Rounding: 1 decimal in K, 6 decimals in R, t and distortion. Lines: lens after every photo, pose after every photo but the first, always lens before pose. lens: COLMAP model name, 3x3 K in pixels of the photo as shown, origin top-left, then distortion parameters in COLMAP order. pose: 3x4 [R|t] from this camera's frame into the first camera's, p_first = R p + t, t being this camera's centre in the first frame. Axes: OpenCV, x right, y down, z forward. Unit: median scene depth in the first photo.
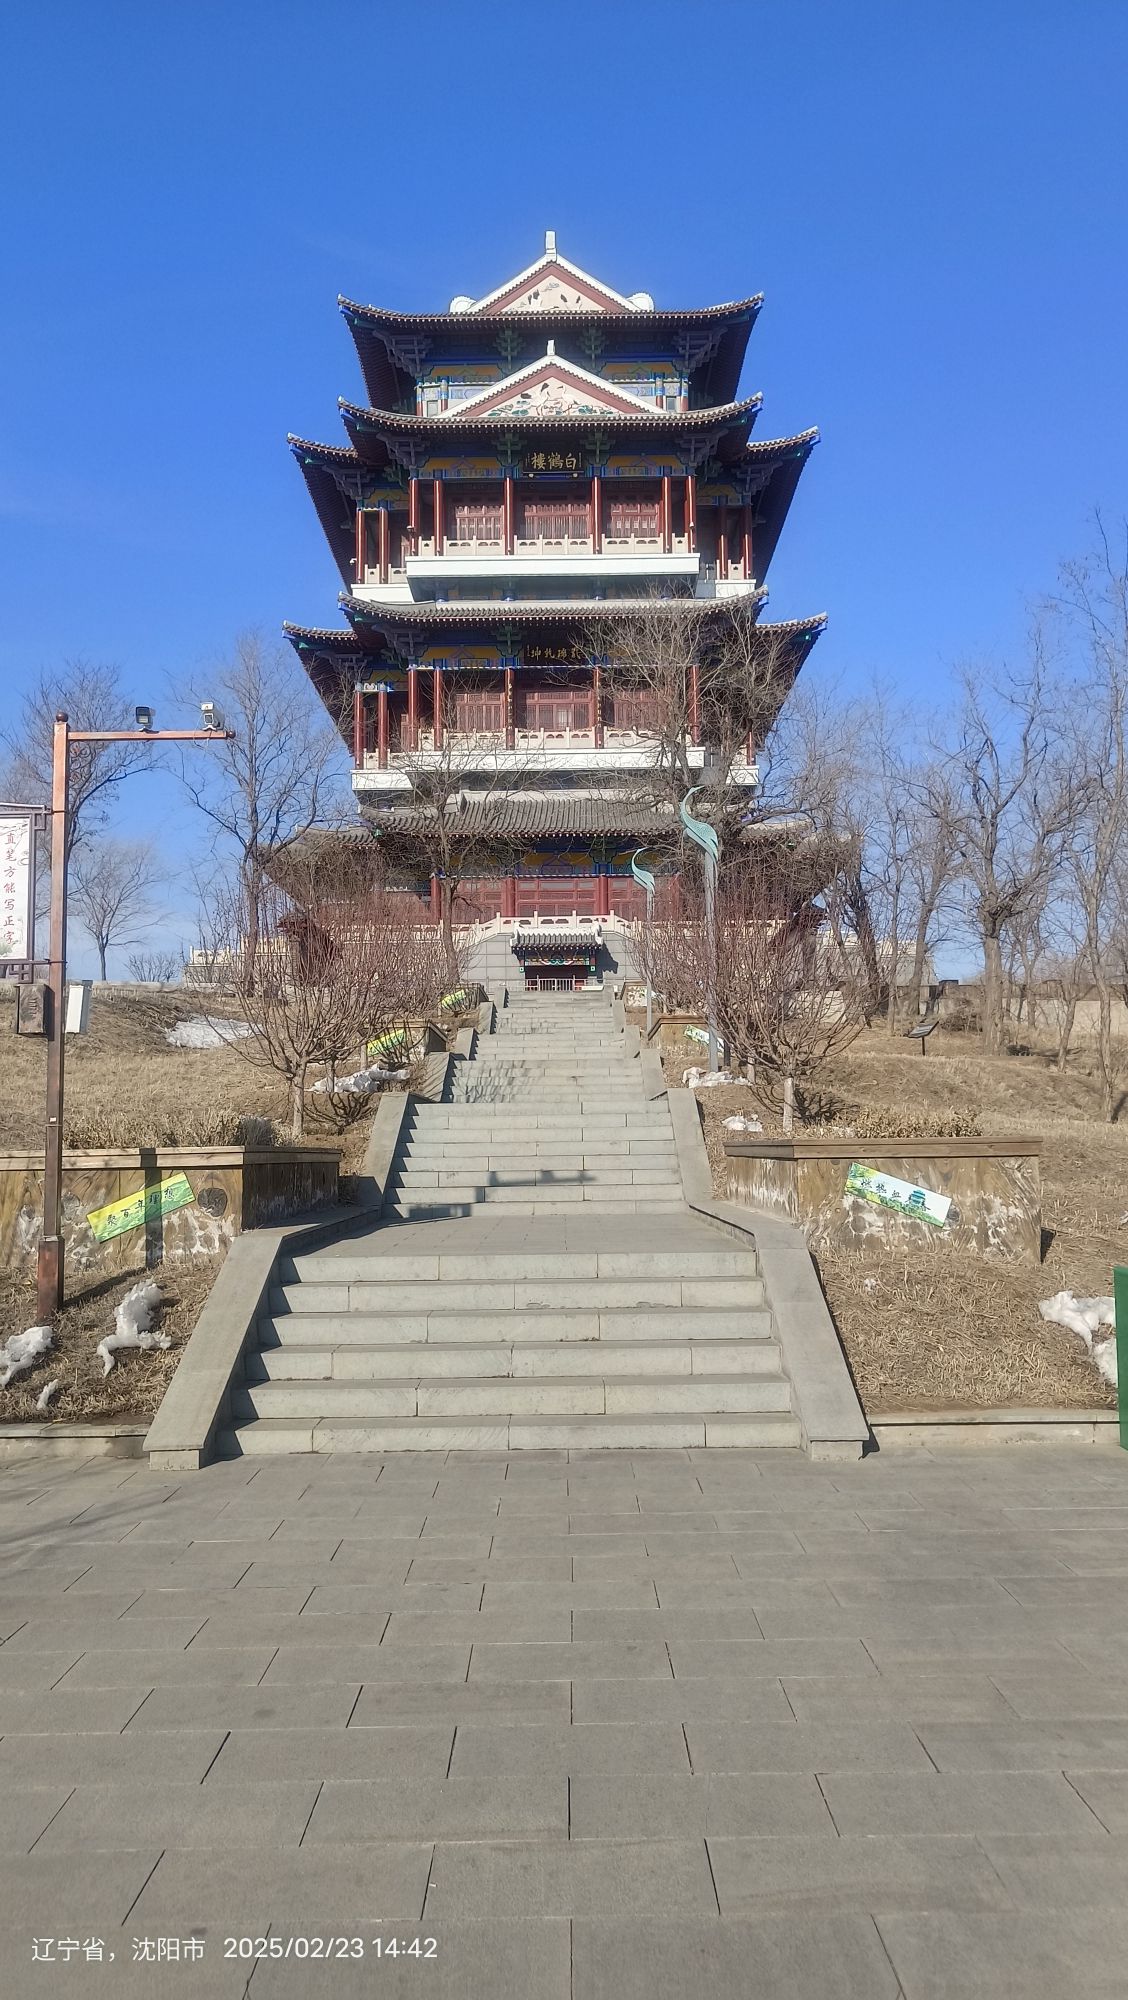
lens RADIAL K [[1356.8, 0, 562.5], [0, 1356.8, 1000.1], [0, 0, 1]] dist [0.036703, -0.001031]
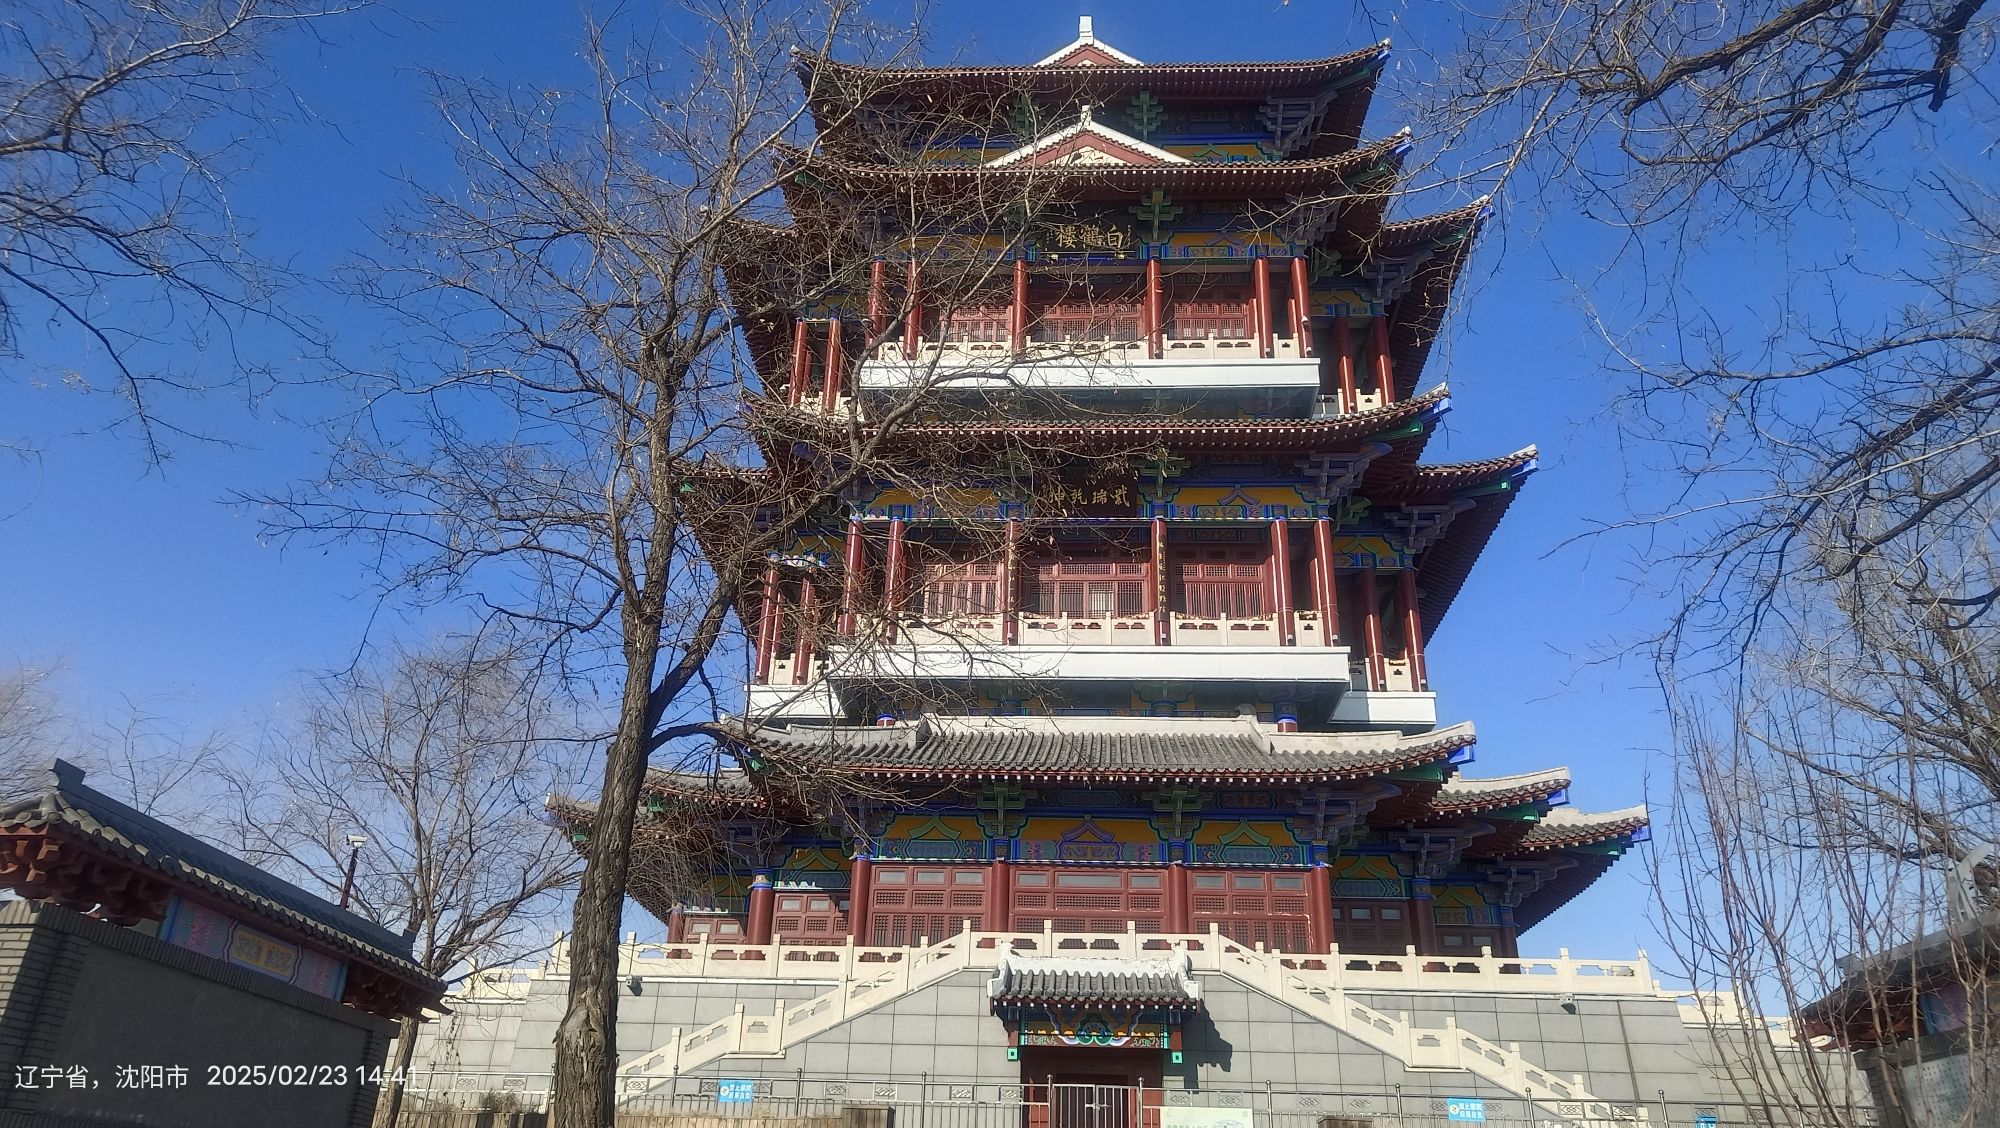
lens RADIAL K [[1356.8, 0, 999.8], [0, 1356.8, 559.6], [0, 0, 1]] dist [0.036703, -0.001031]
pose [[0.998157, 0.013639, -0.059124, -0.008686], [-0.033517, 0.936193, -0.349886, -0.014864], [0.050579, 0.351223, 0.934925, 0.439903]]
